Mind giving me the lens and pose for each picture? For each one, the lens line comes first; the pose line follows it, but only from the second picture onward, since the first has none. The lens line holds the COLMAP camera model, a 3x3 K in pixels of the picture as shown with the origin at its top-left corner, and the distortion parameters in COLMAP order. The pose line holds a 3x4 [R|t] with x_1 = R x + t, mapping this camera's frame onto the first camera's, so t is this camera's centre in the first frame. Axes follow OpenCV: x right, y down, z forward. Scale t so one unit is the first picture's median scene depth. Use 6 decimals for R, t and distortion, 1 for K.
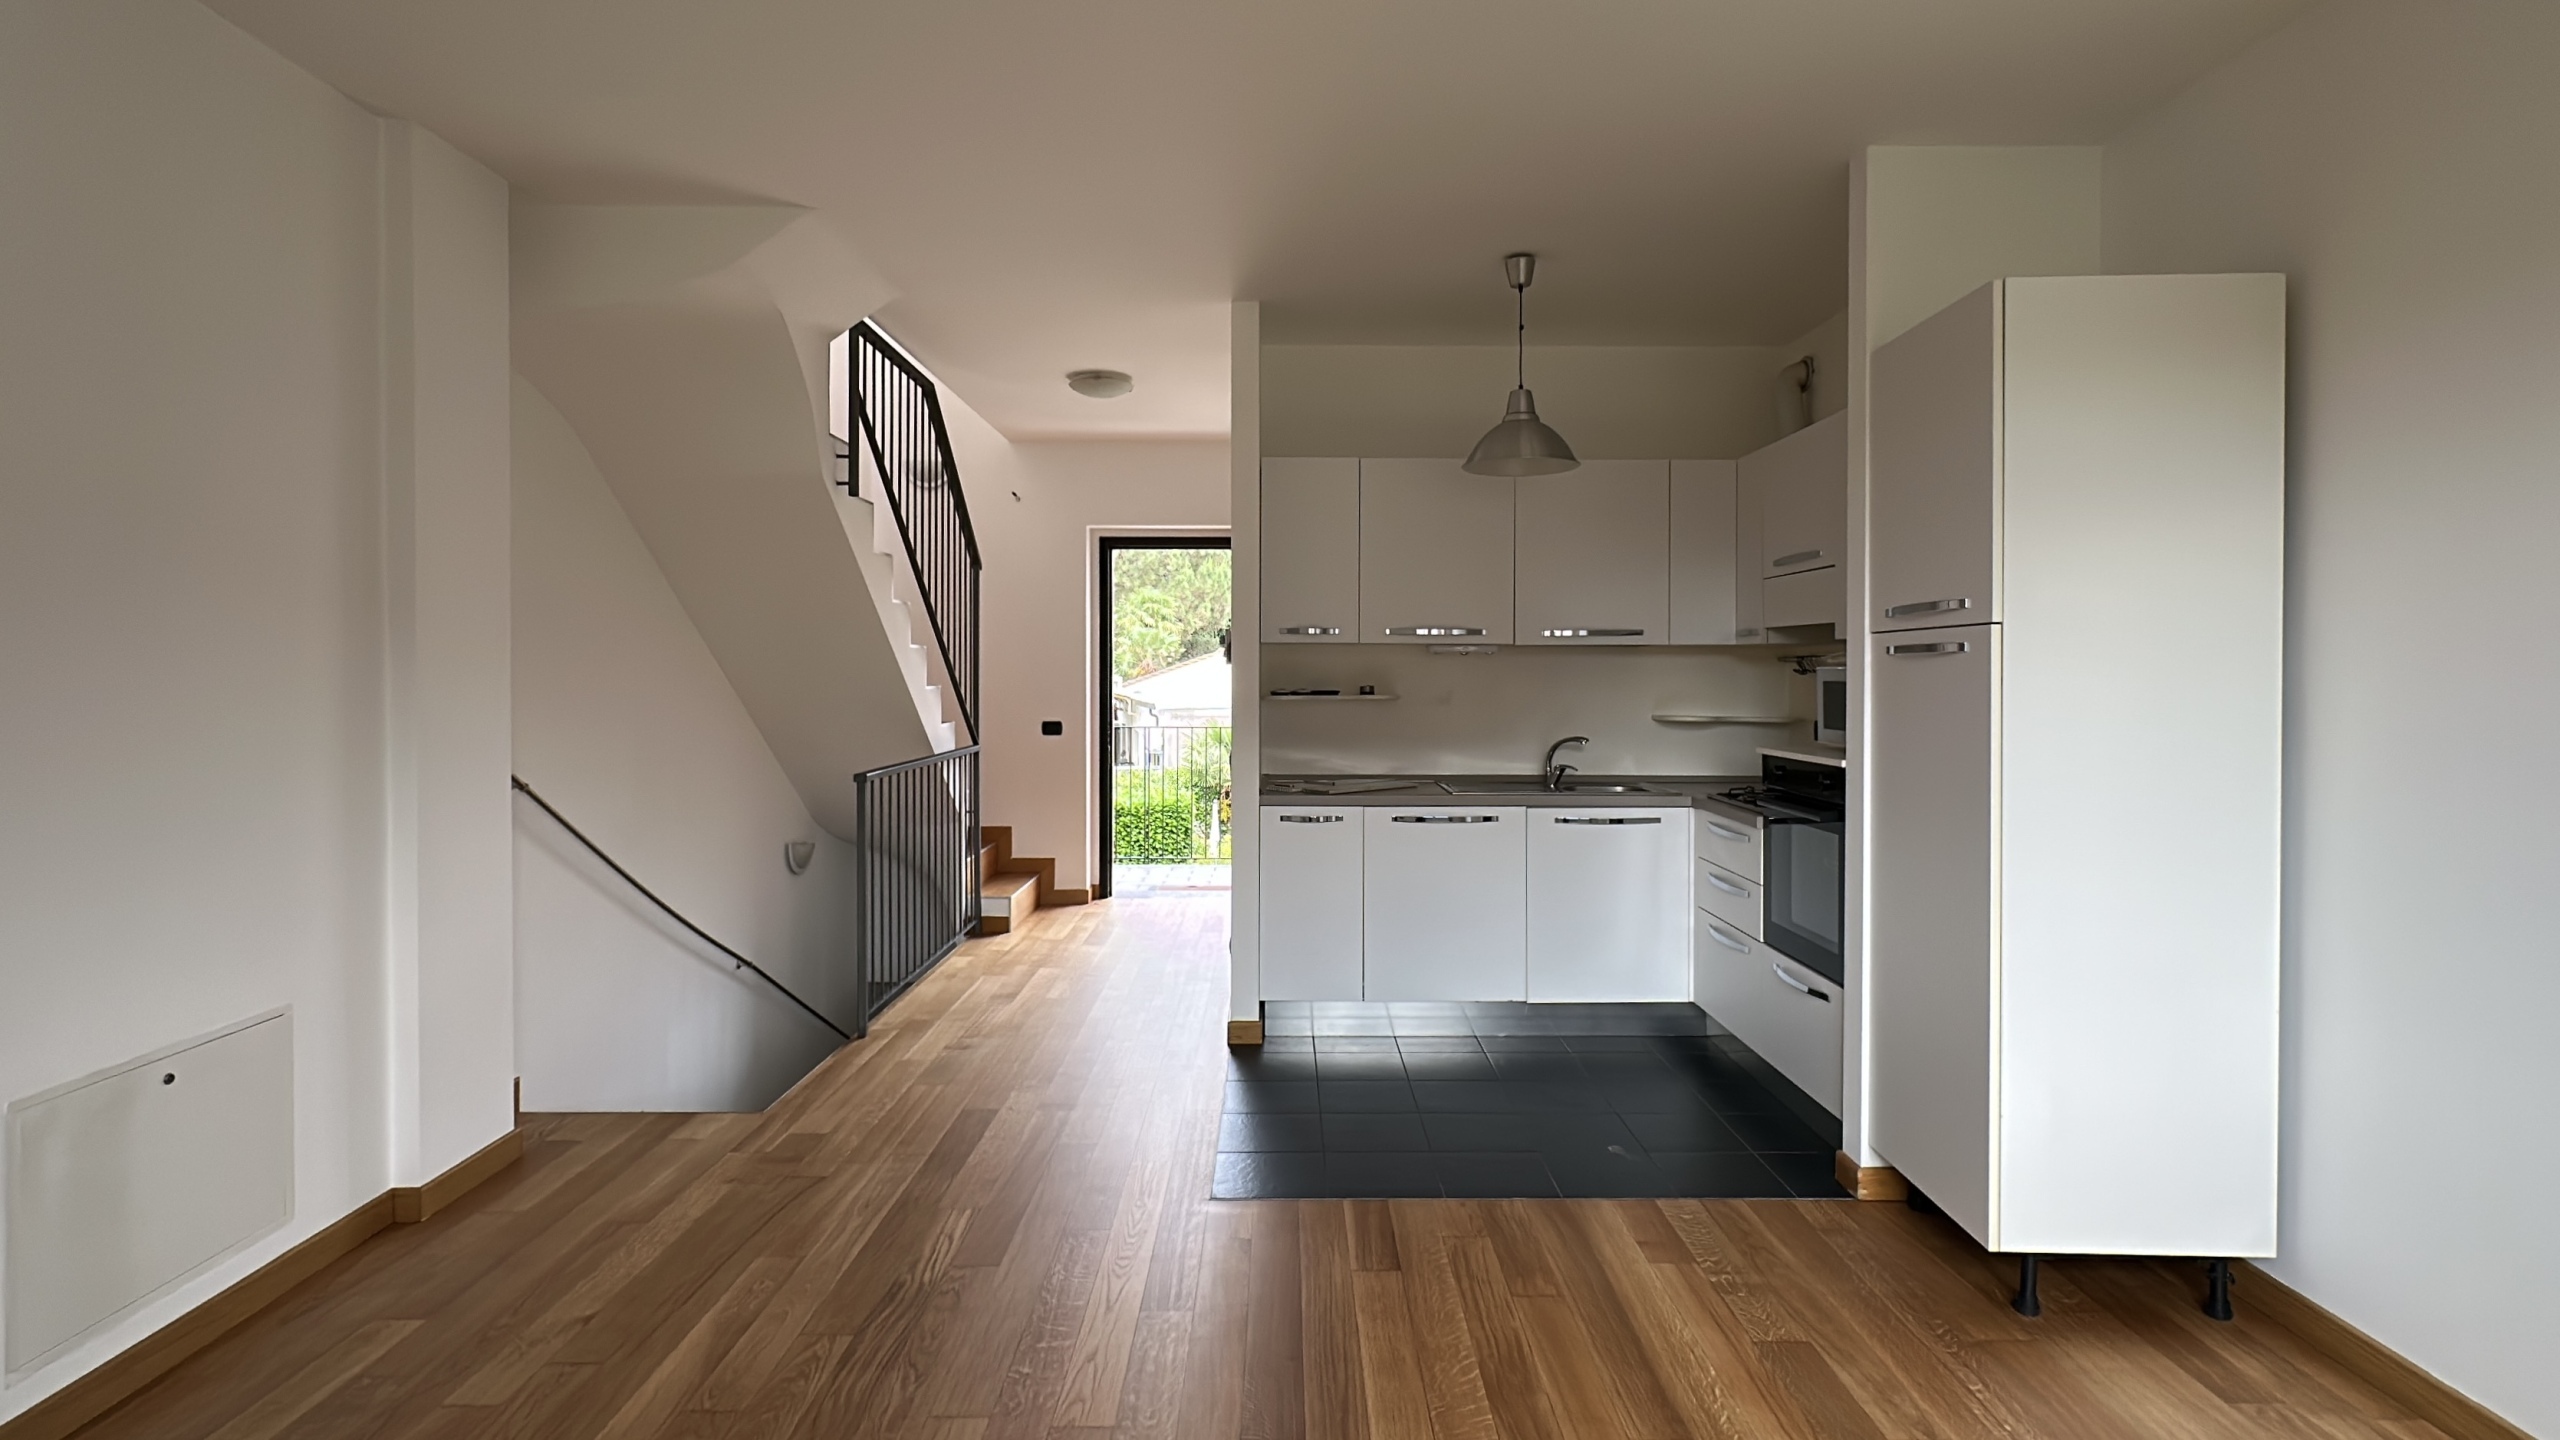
lens RADIAL K [[1233.4, 0, 1281.1], [0, 1233.4, 682.4], [0, 0, 1]] dist [-0.002066, -0.000344]
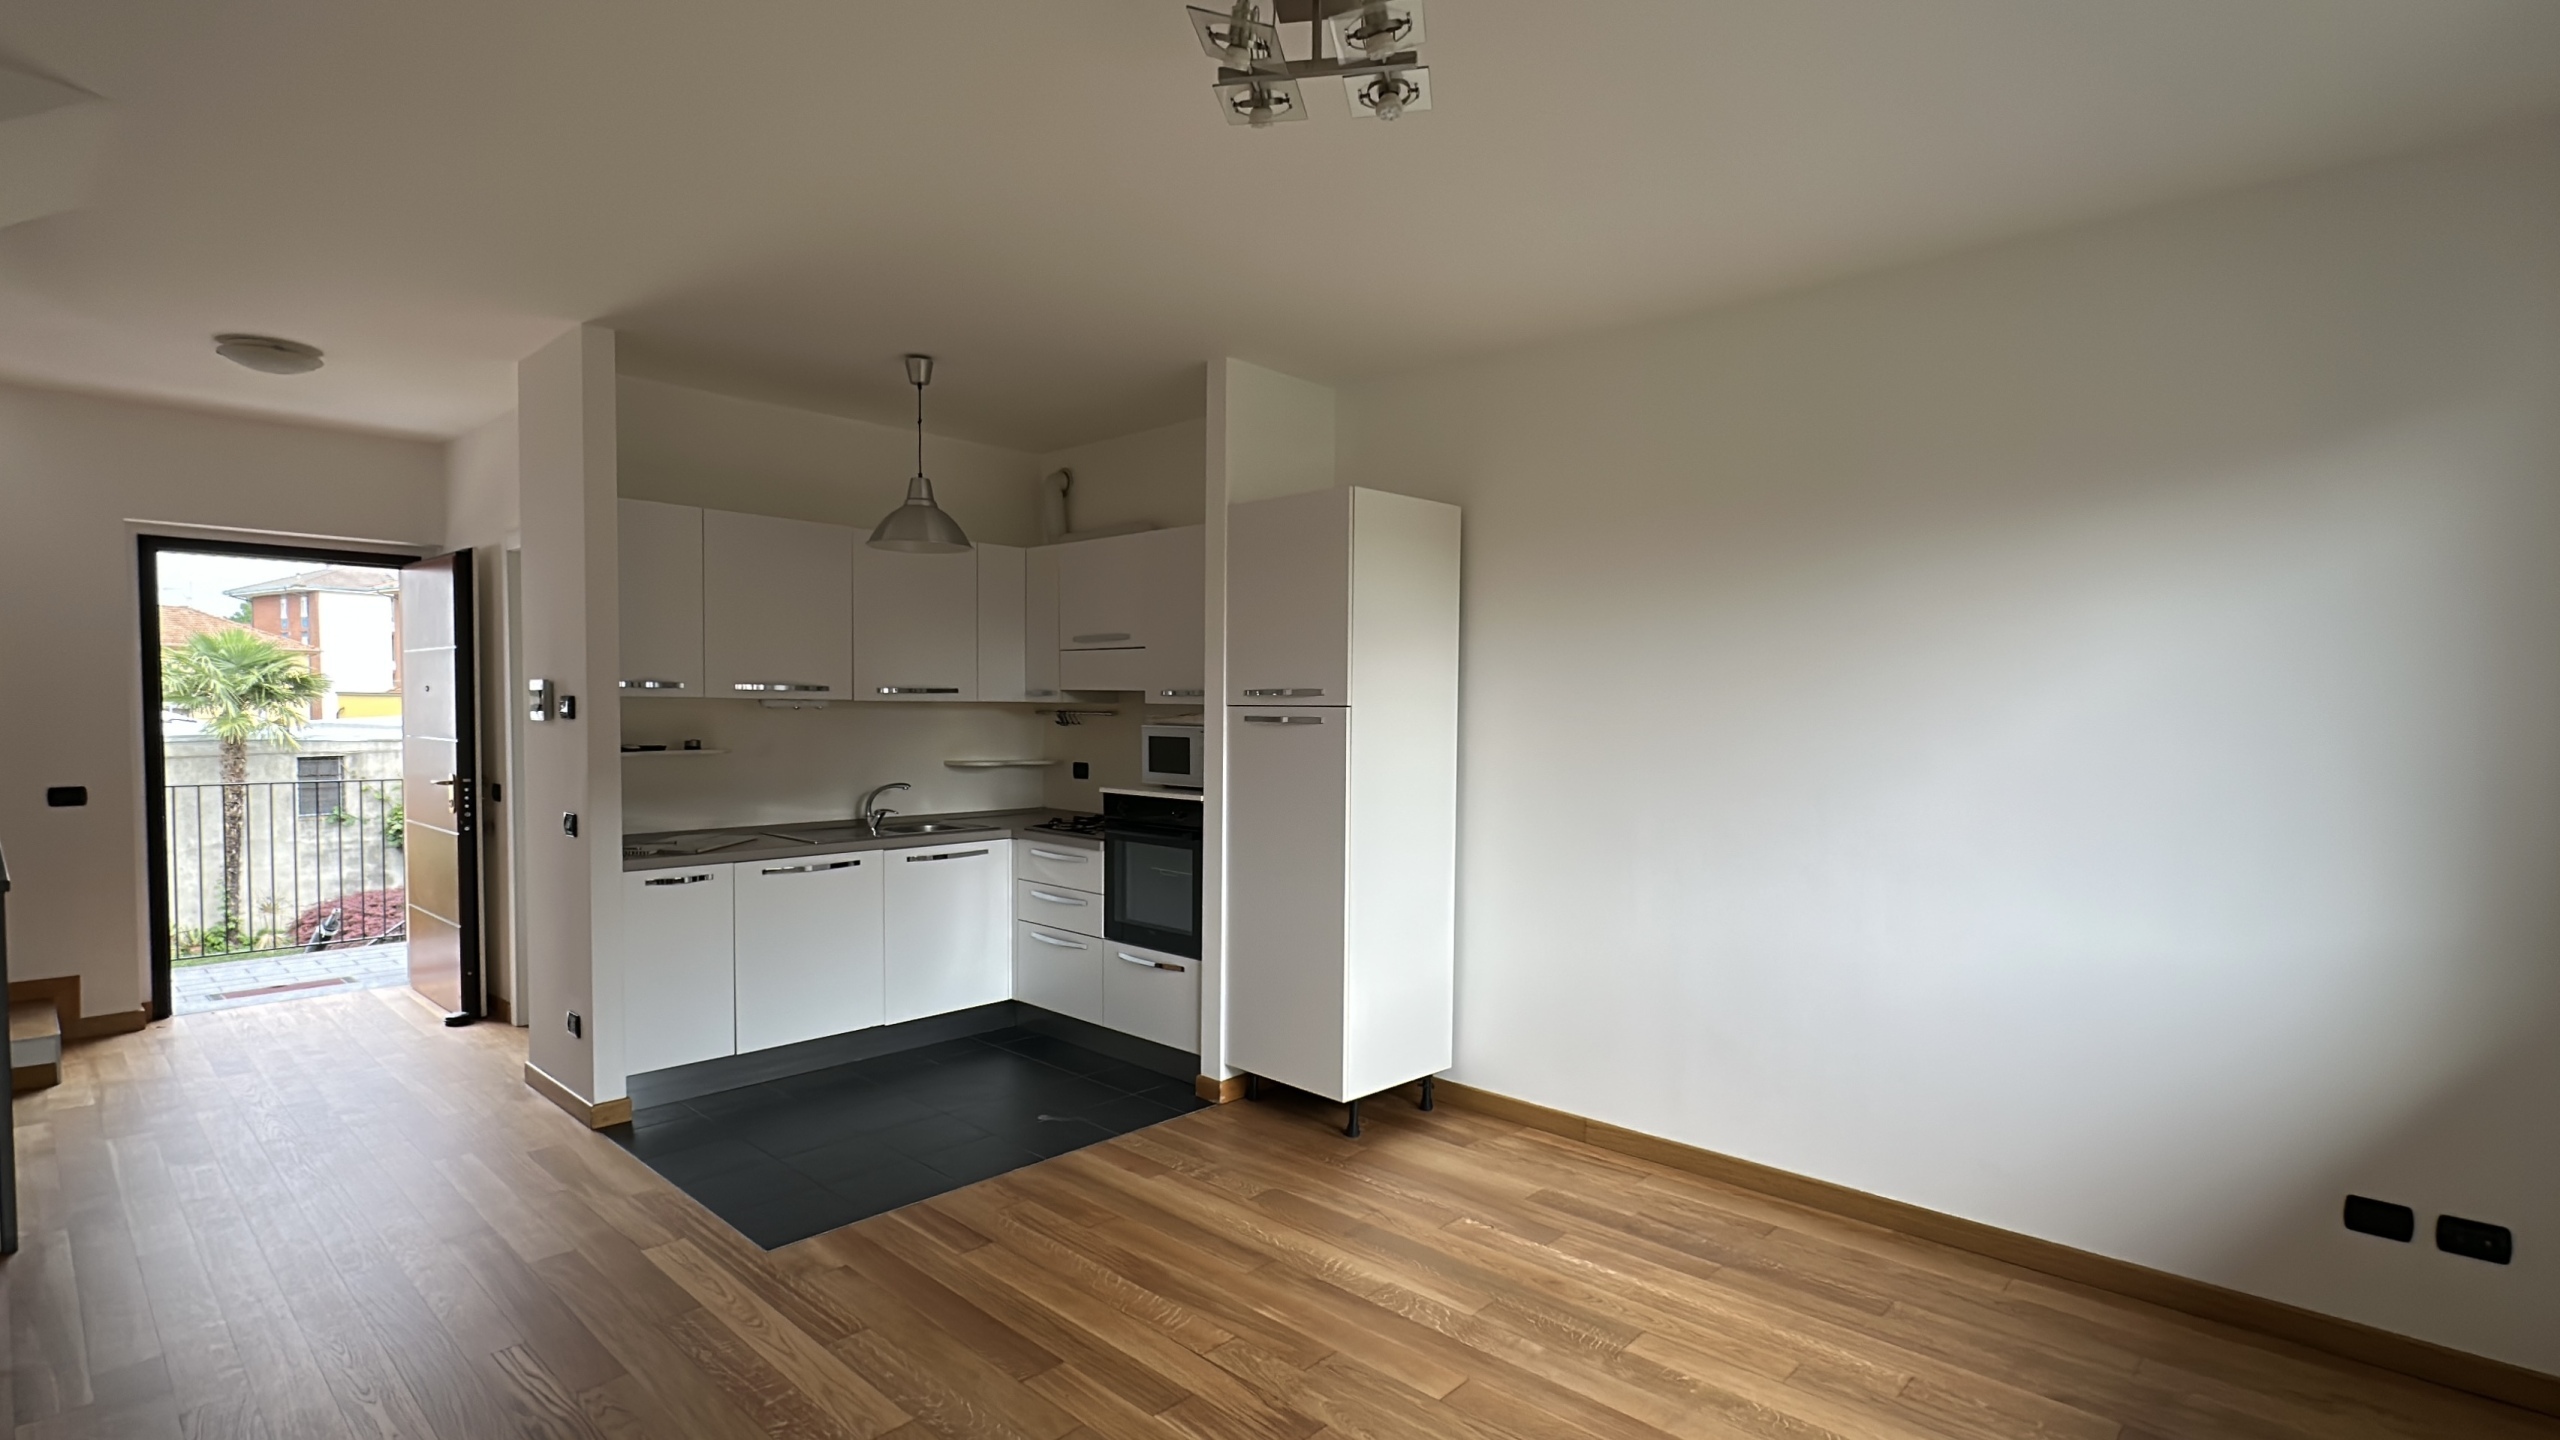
lens RADIAL K [[1213.3, 0, 1281.2], [0, 1213.3, 755.9], [0, 0, 1]] dist [-0.001704, -0.000006]
pose [[0.681824, -0.026296, 0.731043, -0.349007], [-0.002793, 0.999253, 0.038548, -0.025338], [-0.731511, -0.028325, 0.681241, 0.004042]]
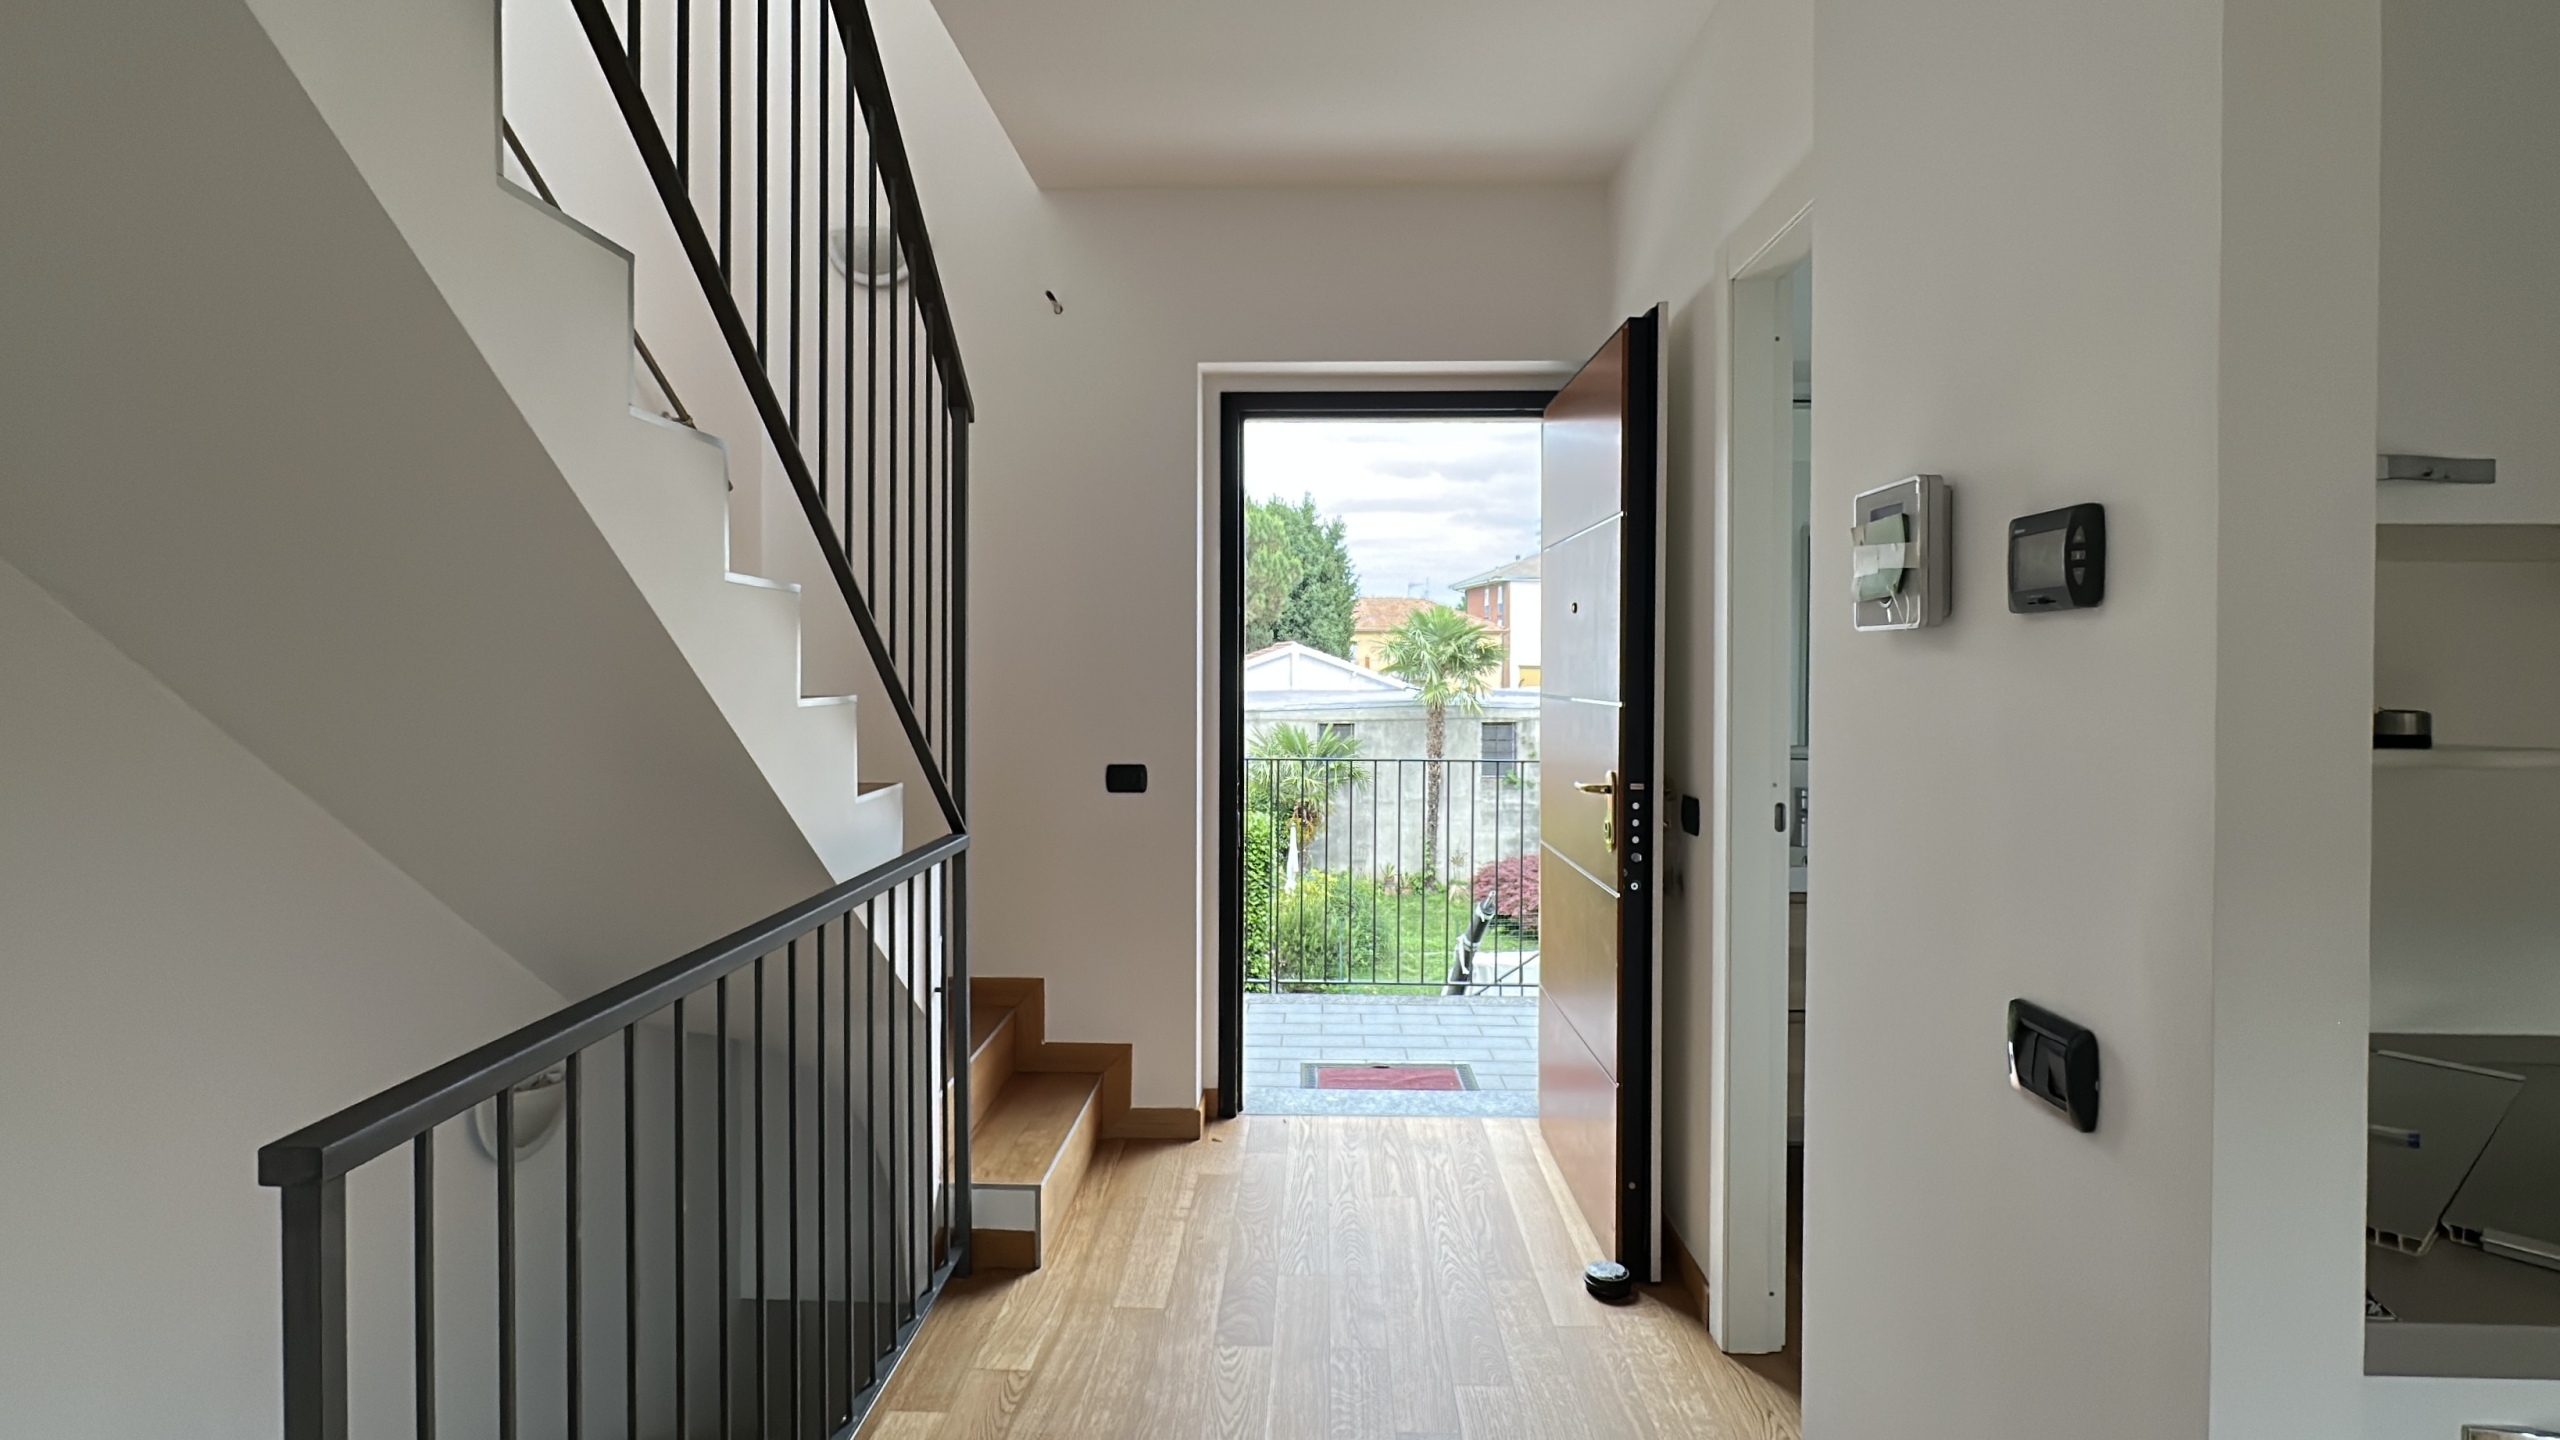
lens RADIAL K [[1248.9, 0, 1283.3], [0, 1248.9, 688.4], [0, 0, 1]] dist [-0.000090, 0.000068]
pose [[0.999532, 0.002711, -0.030481, -0.173092], [-0.002494, 0.999971, 0.007144, -0.003743], [0.030500, -0.007064, 0.999510, 0.808785]]
